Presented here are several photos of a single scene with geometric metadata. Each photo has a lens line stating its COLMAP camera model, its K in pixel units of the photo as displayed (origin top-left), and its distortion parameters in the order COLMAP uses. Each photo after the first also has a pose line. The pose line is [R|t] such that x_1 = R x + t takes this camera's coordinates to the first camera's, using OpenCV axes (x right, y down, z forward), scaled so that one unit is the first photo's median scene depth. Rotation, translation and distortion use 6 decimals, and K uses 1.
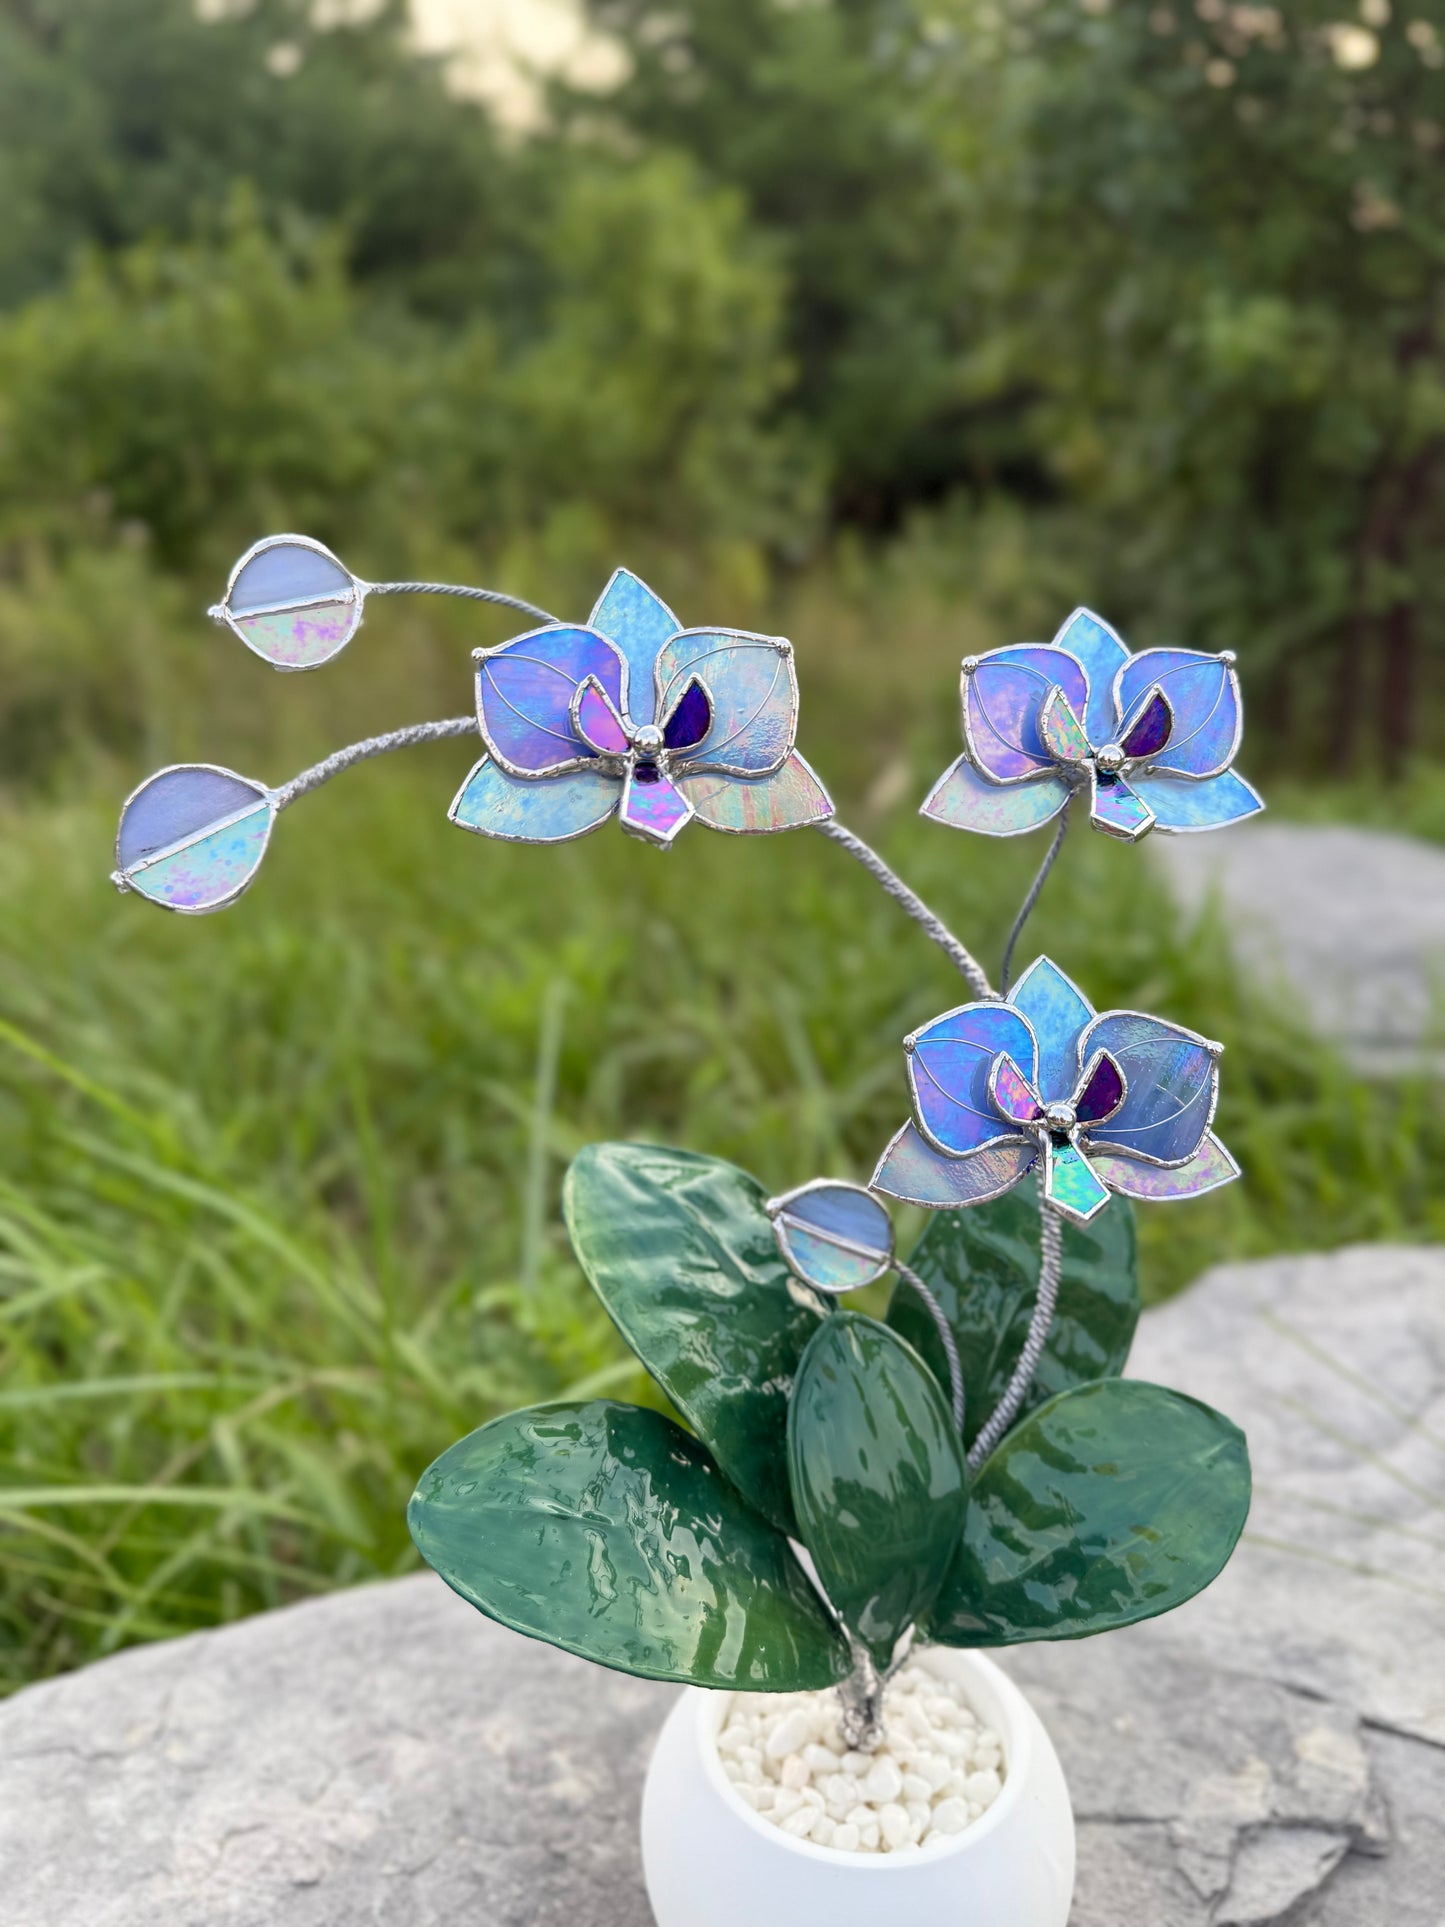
lens RADIAL K [[1337.1, 0, 720.4], [0, 1337.1, 967.0], [0, 0, 1]] dist [0.011343, -0.024970]
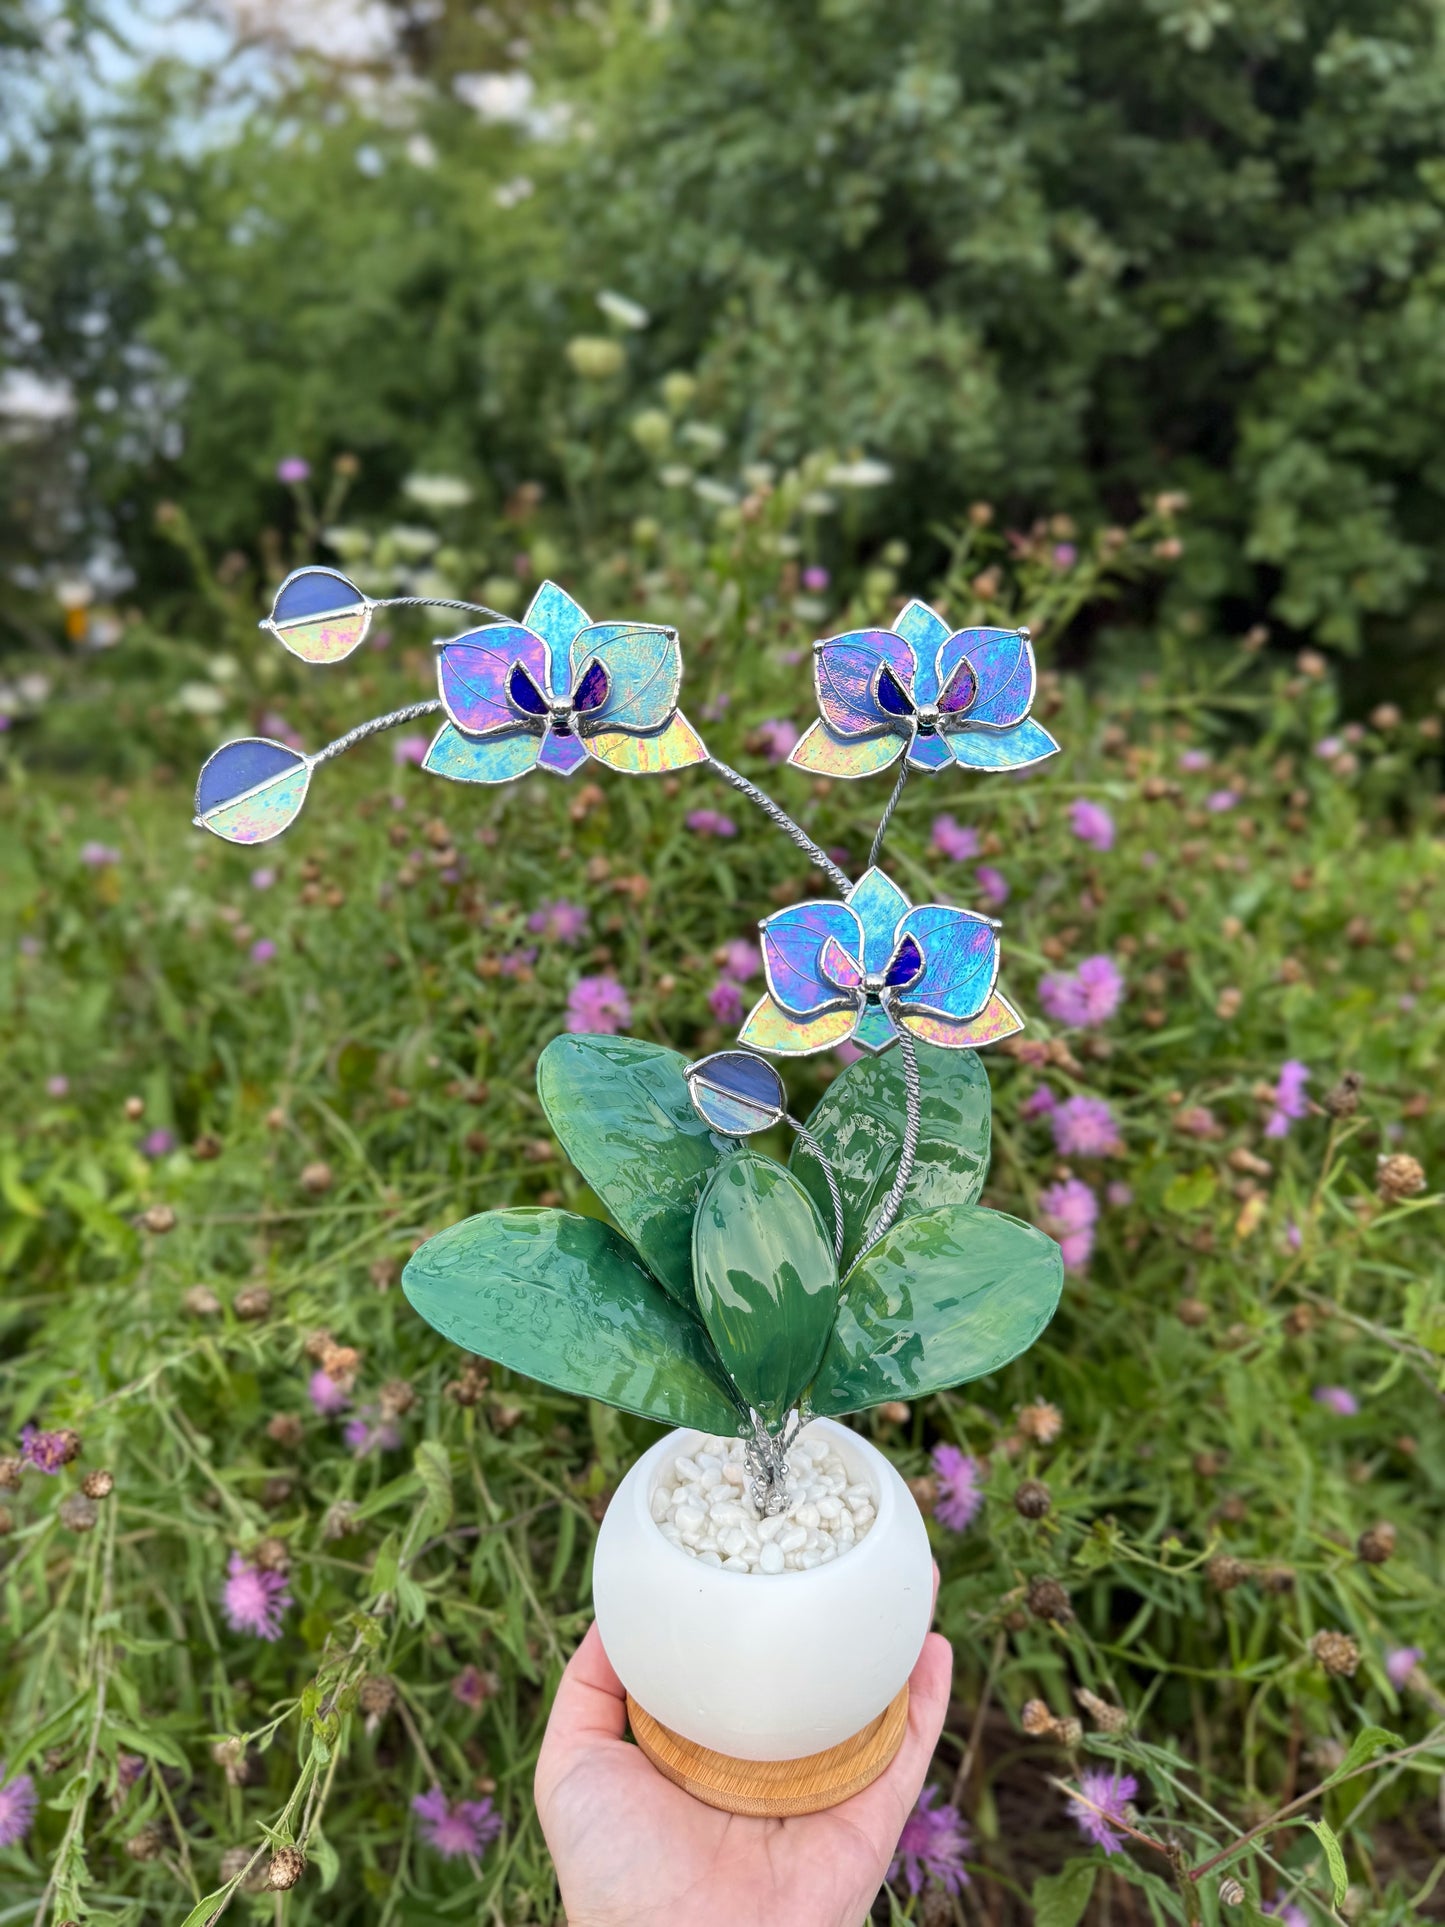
lens RADIAL K [[1337.1, 0, 722.1], [0, 1337.1, 973.6], [0, 0, 1]] dist [0.011343, -0.024970]
pose [[0.995311, -0.008651, -0.096341, 0.227488], [0.007765, 0.999924, -0.009570, 0.112911], [0.096417, 0.008777, 0.995302, -0.325293]]
